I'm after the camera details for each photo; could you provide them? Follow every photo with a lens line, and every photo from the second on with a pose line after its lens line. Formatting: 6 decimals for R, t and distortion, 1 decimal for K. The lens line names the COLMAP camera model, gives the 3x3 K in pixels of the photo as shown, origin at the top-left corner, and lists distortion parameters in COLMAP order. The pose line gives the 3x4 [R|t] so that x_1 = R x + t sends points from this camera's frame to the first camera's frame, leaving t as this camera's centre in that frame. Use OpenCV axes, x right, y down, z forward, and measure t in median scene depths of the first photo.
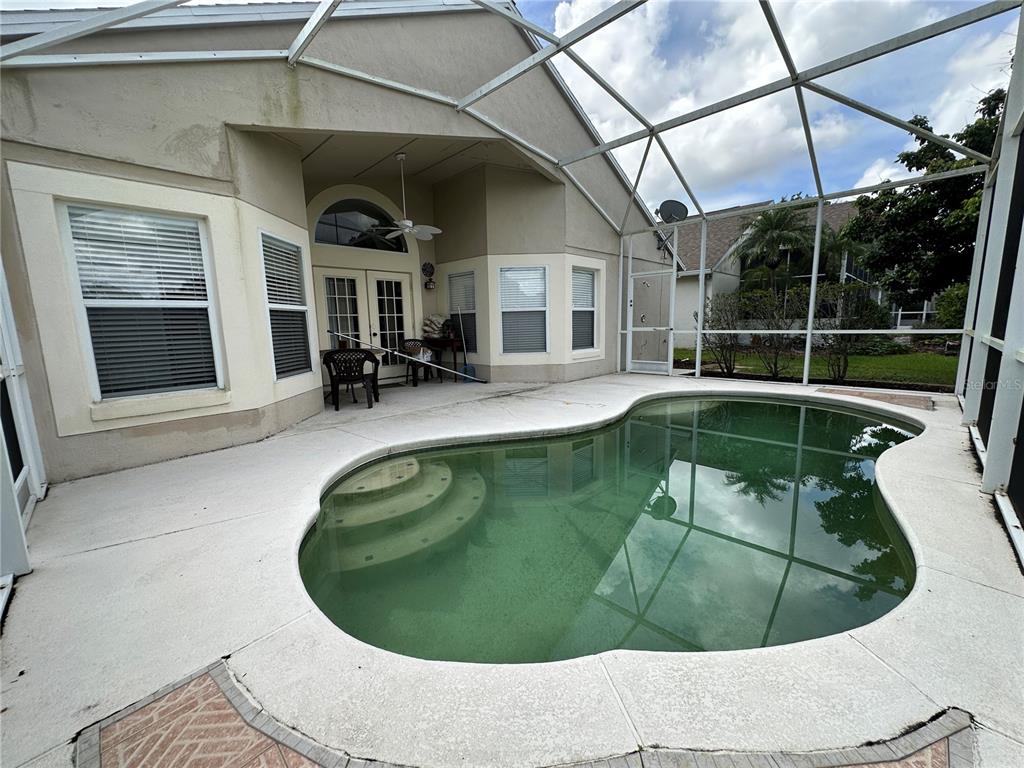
lens RADIAL K [[415.0, 0, 511.8], [0, 415.0, 385.5], [0, 0, 1]] dist [0.000955, 0.000097]
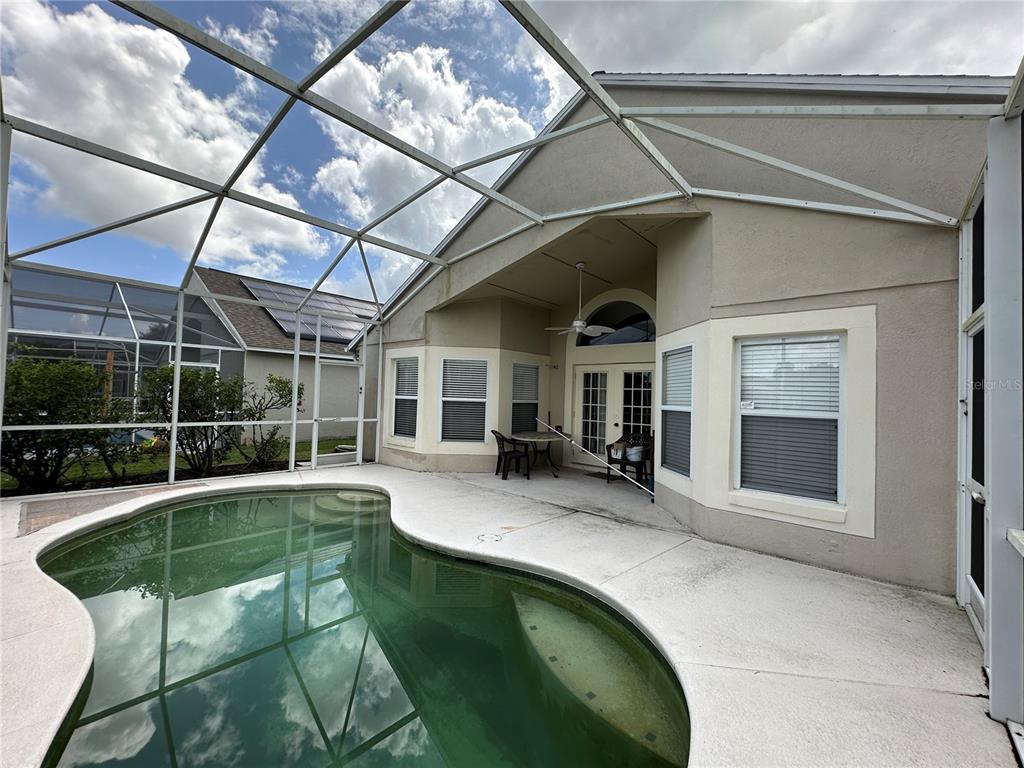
lens RADIAL K [[415.0, 0, 511.2], [0, 415.0, 385.3], [0, 0, 1]] dist [0.000955, 0.000097]
pose [[0.053826, -0.004447, -0.998540, 0.757094], [-0.178614, 0.983819, -0.014009, -0.174868], [0.982446, 0.179108, 0.052161, 0.749392]]
